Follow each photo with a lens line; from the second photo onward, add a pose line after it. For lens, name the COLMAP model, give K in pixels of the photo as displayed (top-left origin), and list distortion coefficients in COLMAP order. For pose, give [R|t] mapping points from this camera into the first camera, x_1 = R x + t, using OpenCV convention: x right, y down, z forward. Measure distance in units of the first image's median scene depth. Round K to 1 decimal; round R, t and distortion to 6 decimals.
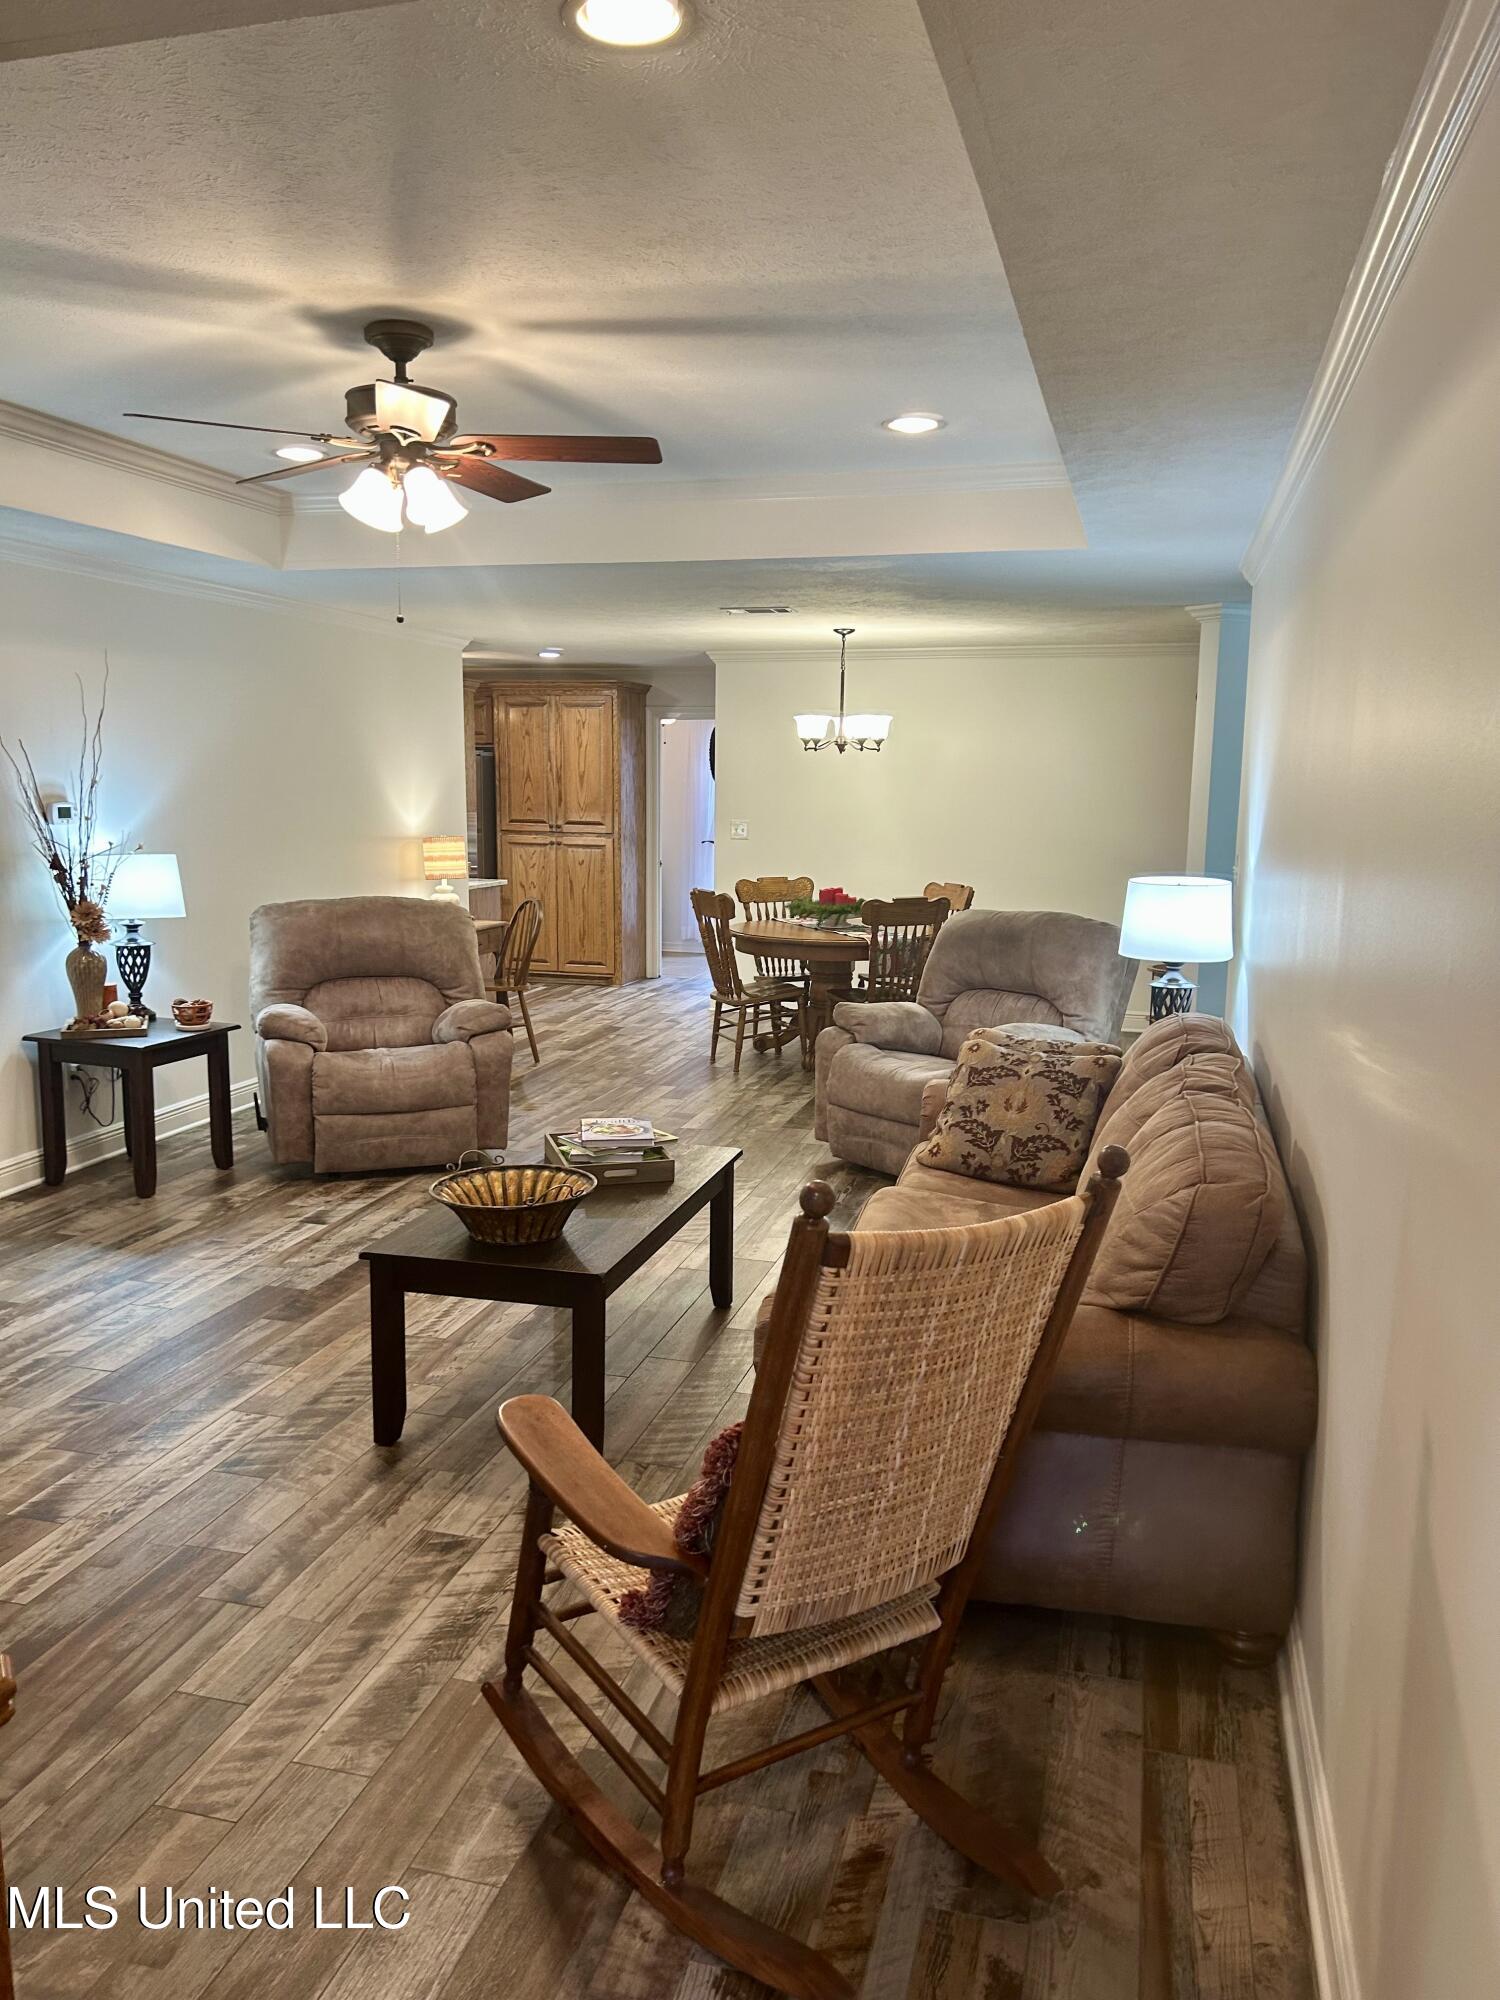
lens RADIAL K [[1516.2, 0, 755.8], [0, 1516.2, 998.8], [0, 0, 1]] dist [0.033752, -0.035201]
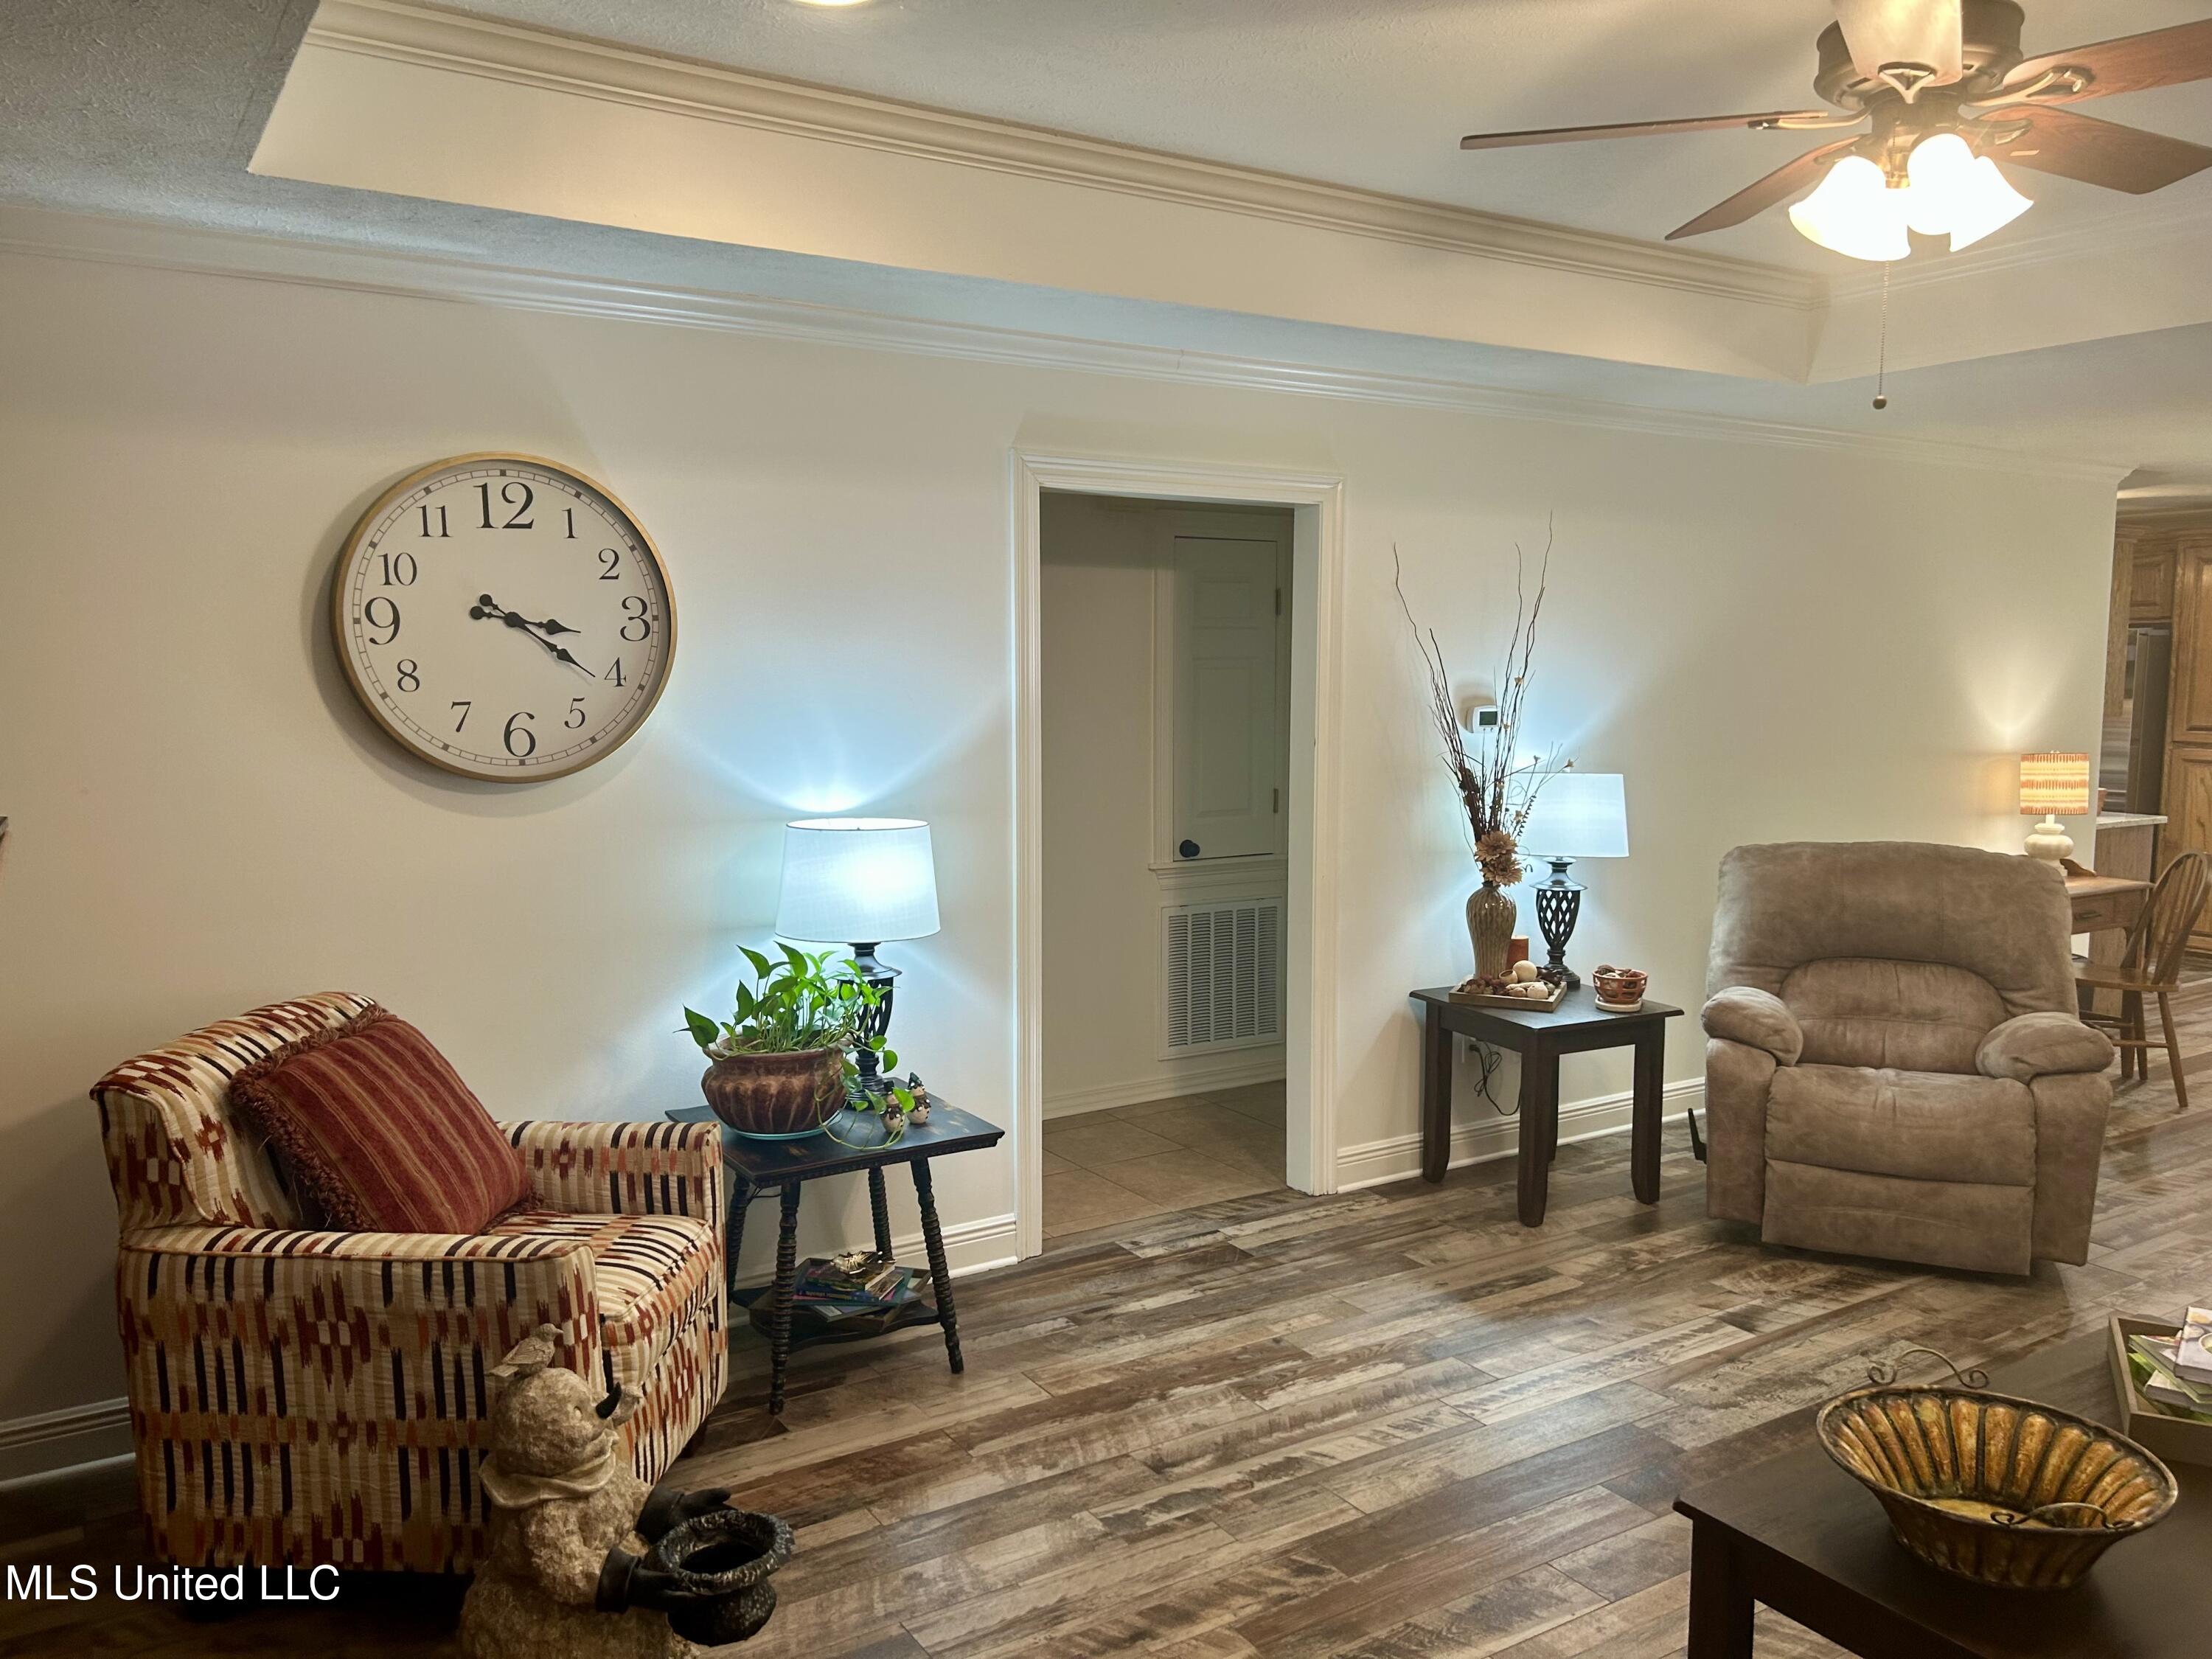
lens RADIAL K [[1677.0, 0, 1098.4], [0, 1677.0, 837.9], [0, 0, 1]] dist [0.033752, -0.035201]
pose [[0.732039, 0.059817, -0.678632, -0.002313], [-0.090545, 0.995843, -0.009893, -0.032634], [0.675219, 0.068689, 0.734412, 0.223617]]
